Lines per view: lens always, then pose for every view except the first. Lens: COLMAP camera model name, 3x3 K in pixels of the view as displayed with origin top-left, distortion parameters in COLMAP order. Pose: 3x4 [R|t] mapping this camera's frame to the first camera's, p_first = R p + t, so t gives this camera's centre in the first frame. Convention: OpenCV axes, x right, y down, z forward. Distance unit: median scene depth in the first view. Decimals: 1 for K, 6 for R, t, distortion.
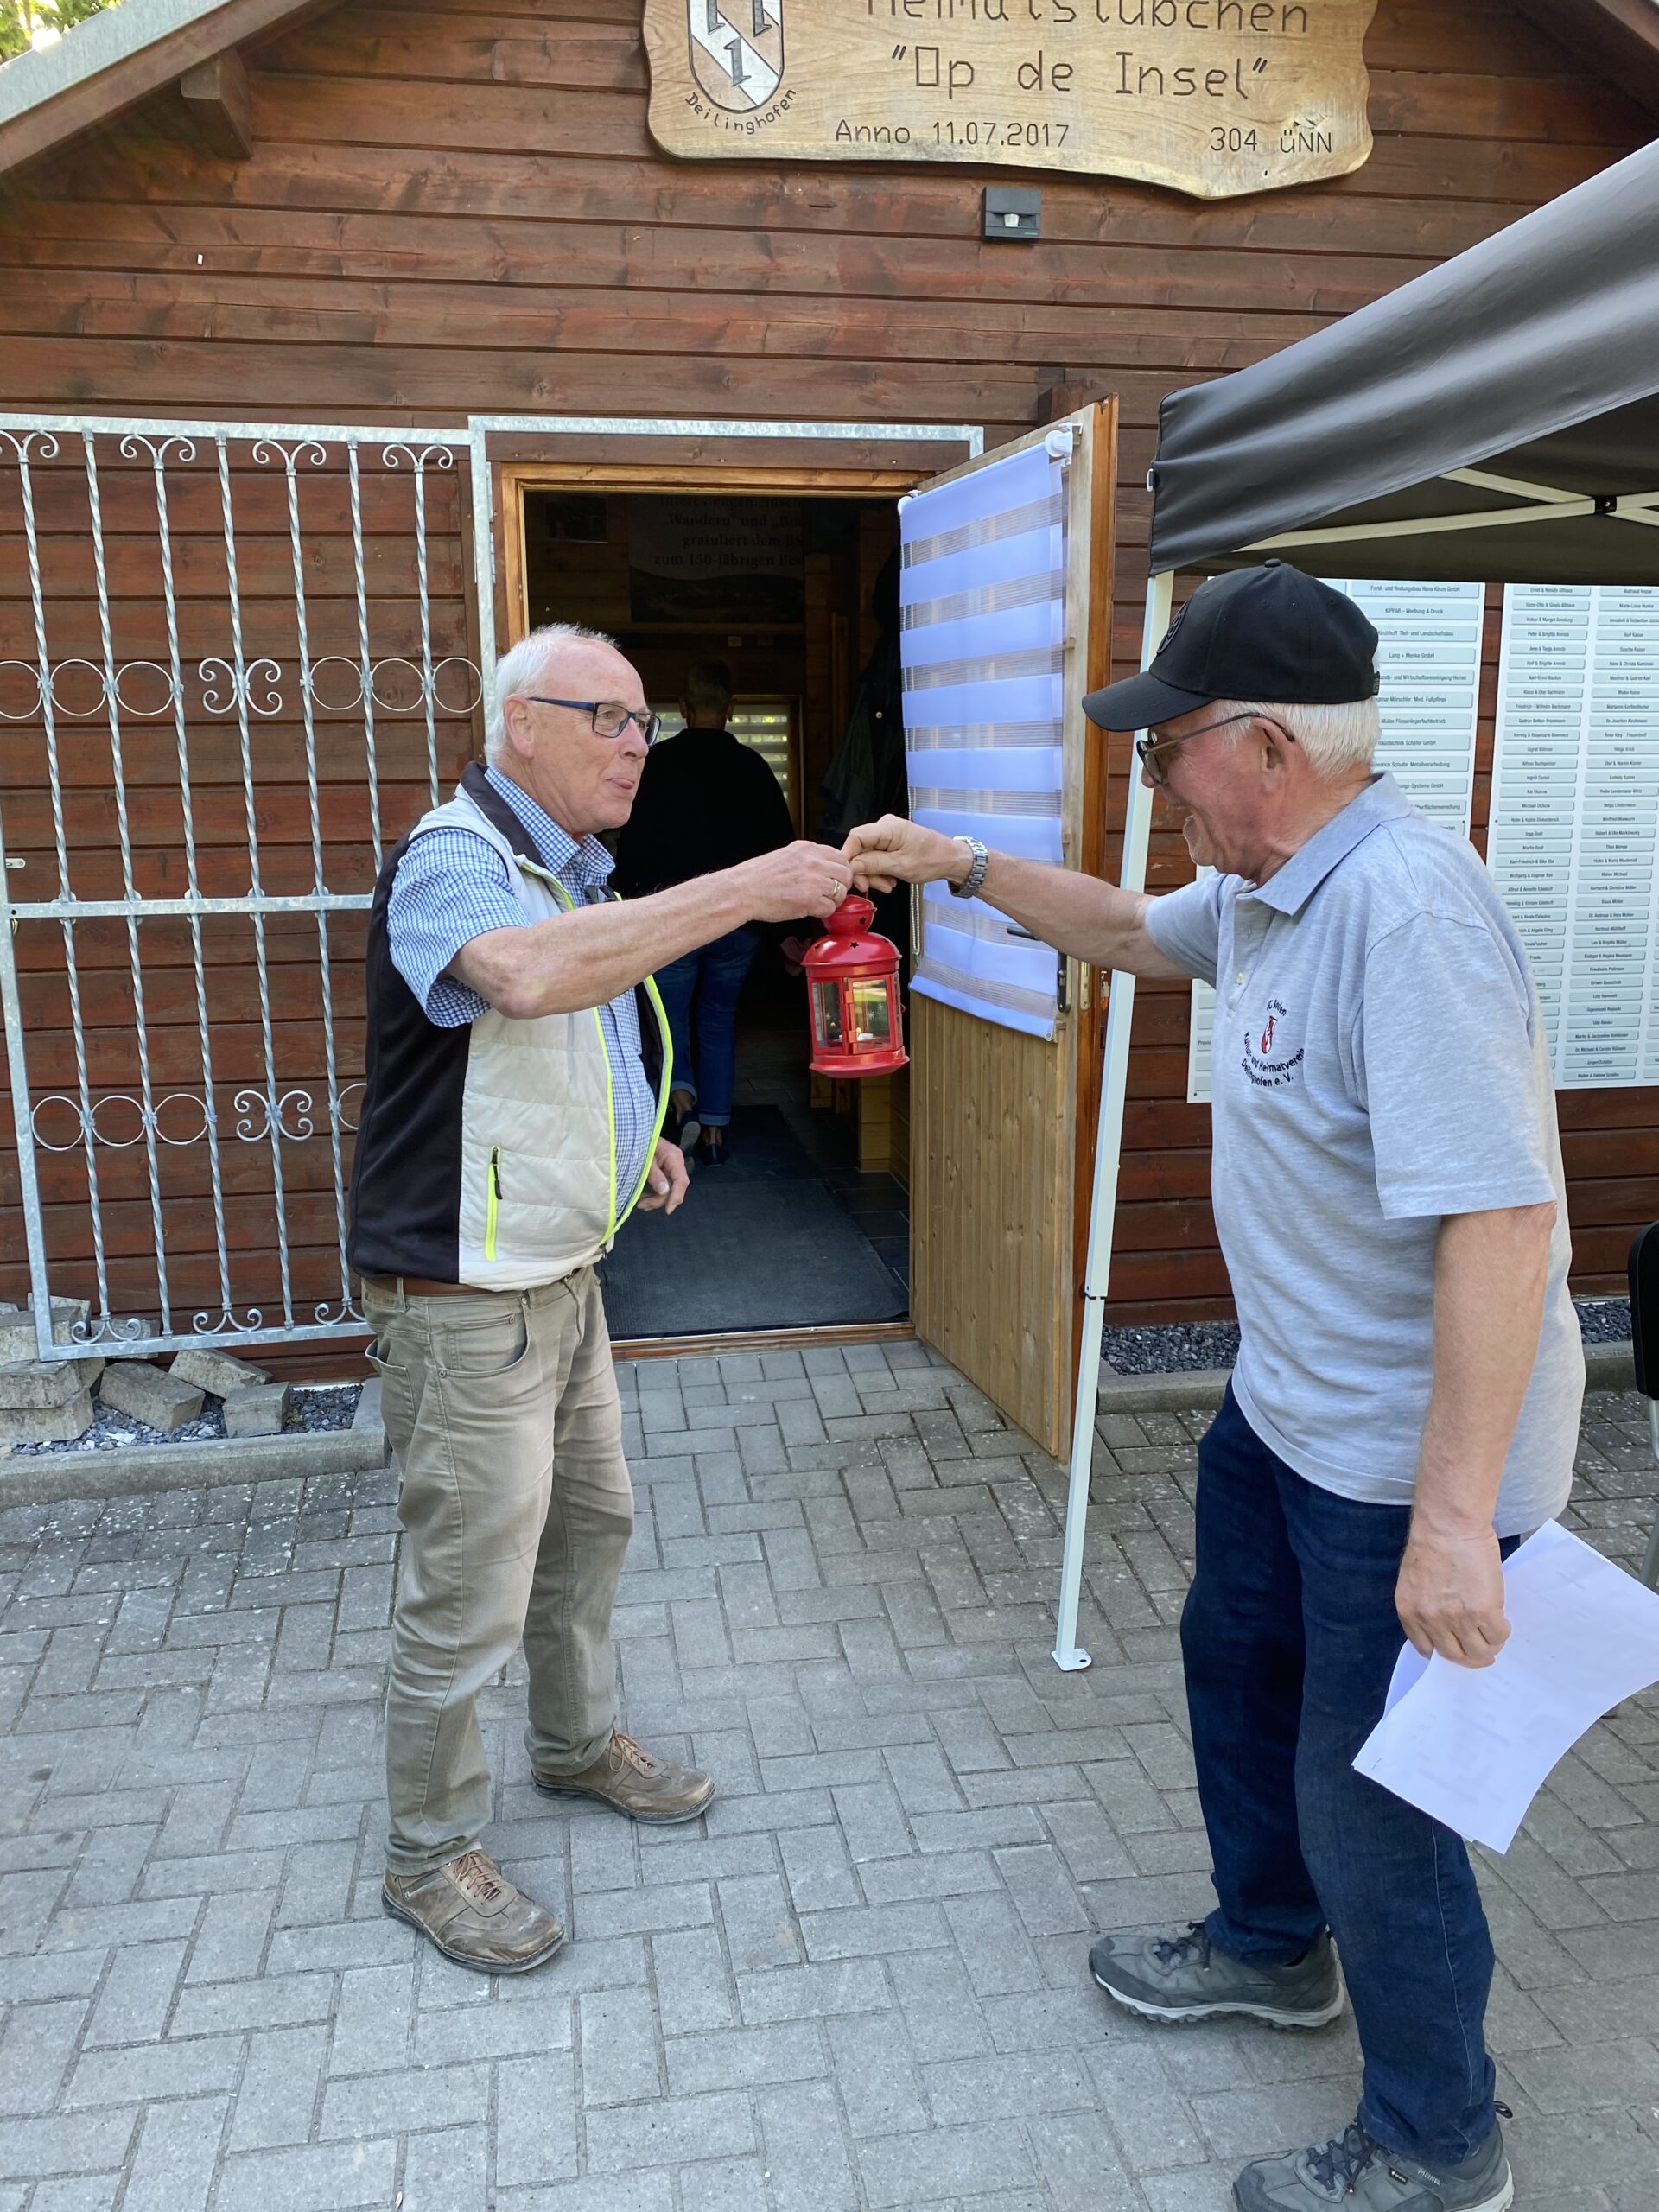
lens RADIAL K [[1655.4, 0, 832.1], [0, 1655.4, 1101.9], [0, 0, 1]] dist [0.002666, -0.010140]
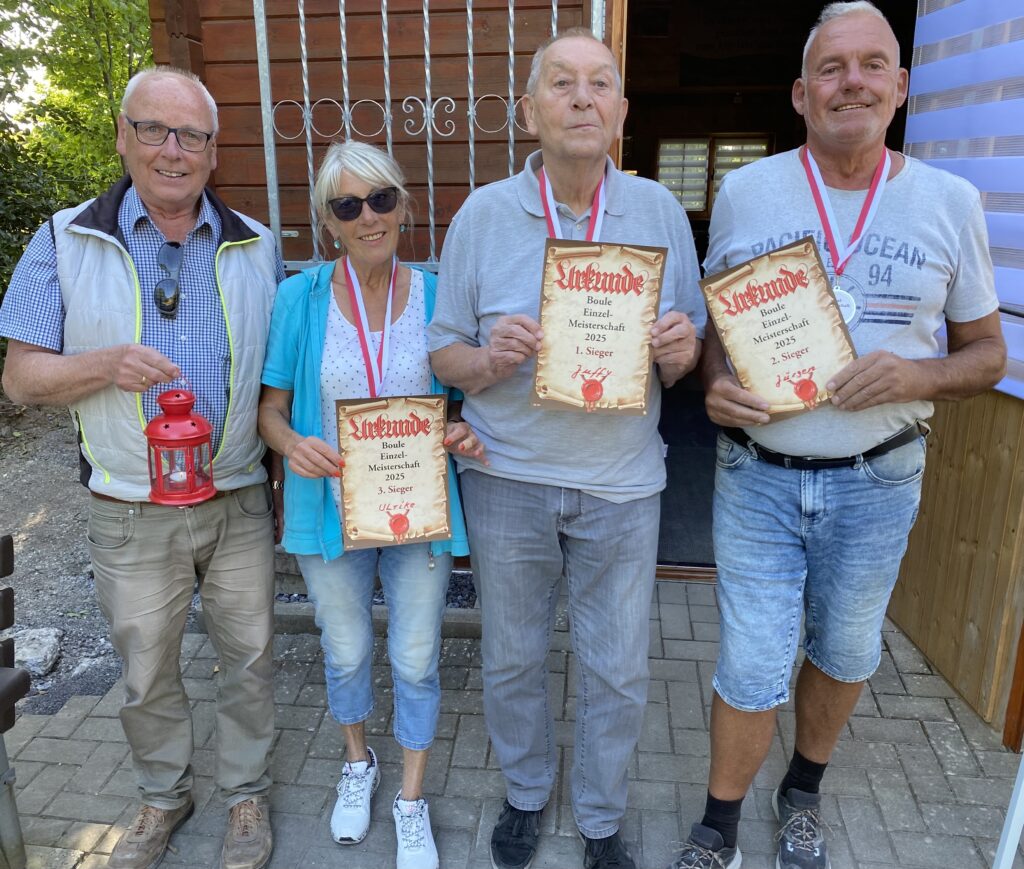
lens RADIAL K [[870.7, 0, 513.6], [0, 870.7, 435.1], [0, 0, 1]] dist [0.023212, -0.004080]
pose [[0.961828, 0.083438, -0.260624, -0.058922], [-0.060672, 0.993701, 0.094223, -0.047568], [0.266844, -0.074814, 0.960831, 0.254507]]
